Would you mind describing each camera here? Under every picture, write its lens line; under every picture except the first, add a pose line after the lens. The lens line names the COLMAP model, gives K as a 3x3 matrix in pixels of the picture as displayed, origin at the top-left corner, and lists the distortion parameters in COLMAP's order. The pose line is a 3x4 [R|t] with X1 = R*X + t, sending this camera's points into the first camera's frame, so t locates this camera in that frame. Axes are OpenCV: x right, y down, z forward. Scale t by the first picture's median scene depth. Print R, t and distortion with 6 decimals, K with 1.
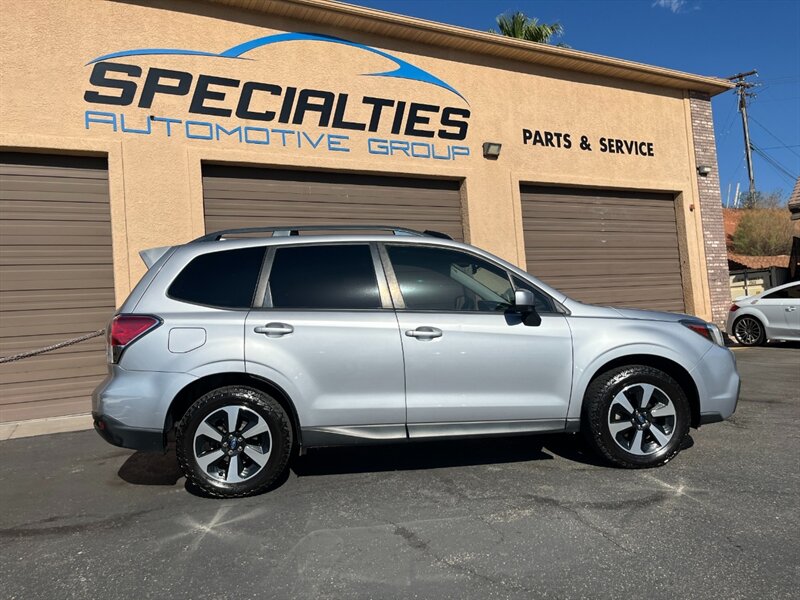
lens RADIAL K [[608.5, 0, 399.9], [0, 608.5, 300.7], [0, 0, 1]] dist [0.072200, -0.101009]
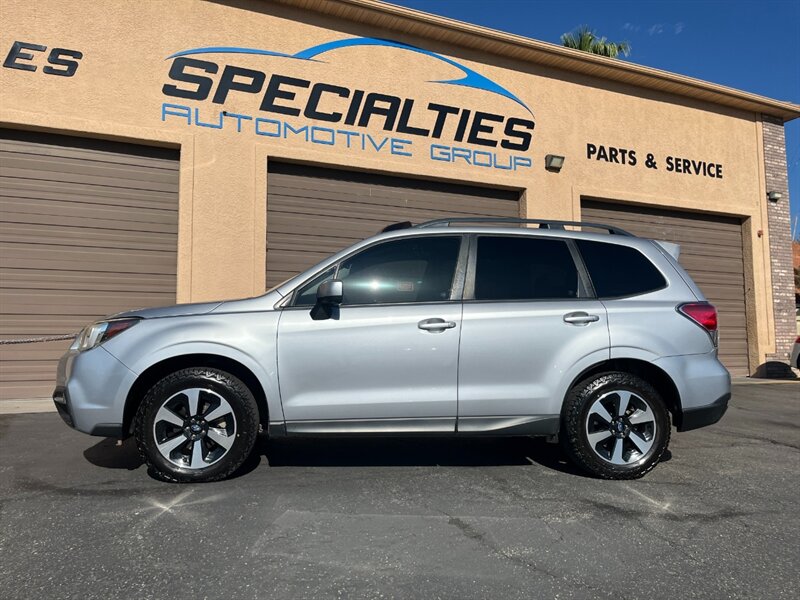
lens RADIAL K [[608.5, 0, 403.8], [0, 608.5, 296.4], [0, 0, 1]] dist [0.072200, -0.101009]
pose [[0.995448, 0.065078, -0.069633, -0.010987], [-0.067098, 0.997379, -0.027080, 0.015788], [0.067688, 0.031629, 0.997205, 0.003020]]
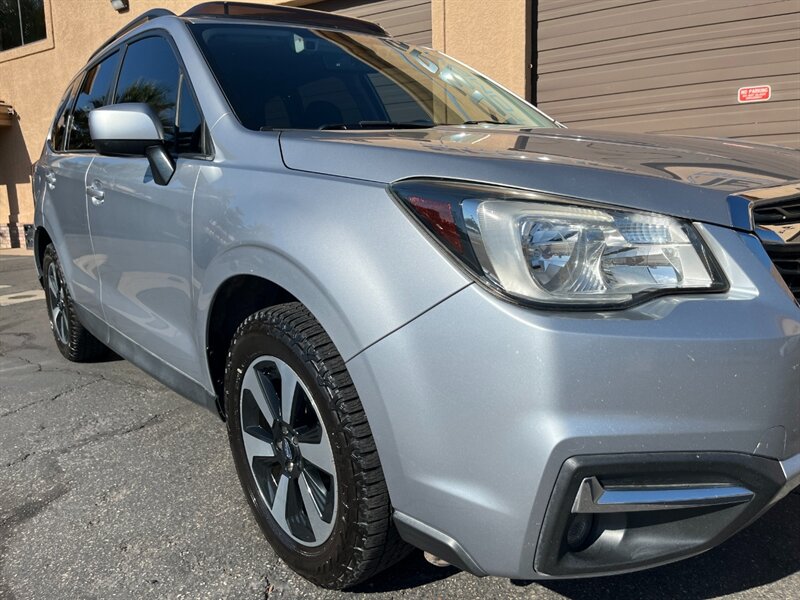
lens RADIAL K [[608.5, 0, 404.8], [0, 608.5, 305.8], [0, 0, 1]] dist [0.072200, -0.101009]
pose [[0.545681, 0.193704, -0.815298, 0.302959], [0.035066, 0.966787, 0.253165, 0.007846], [0.837259, -0.166736, 0.520765, 0.373501]]
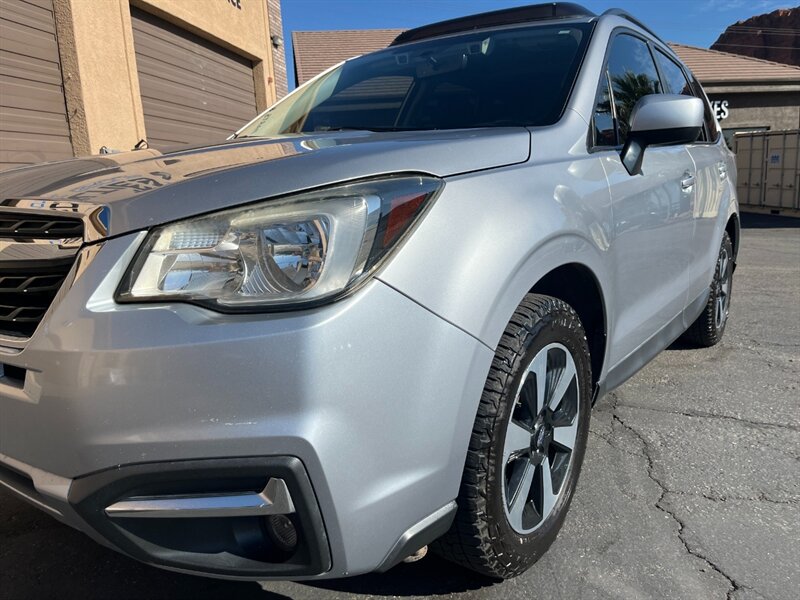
lens RADIAL K [[608.5, 0, 402.7], [0, 608.5, 296.2], [0, 0, 1]] dist [0.072200, -0.101009]
pose [[0.607313, -0.101276, 0.787981, -0.255928], [-0.033989, 0.987621, 0.153132, 0.033926], [-0.793735, -0.119782, 0.596353, 0.360521]]
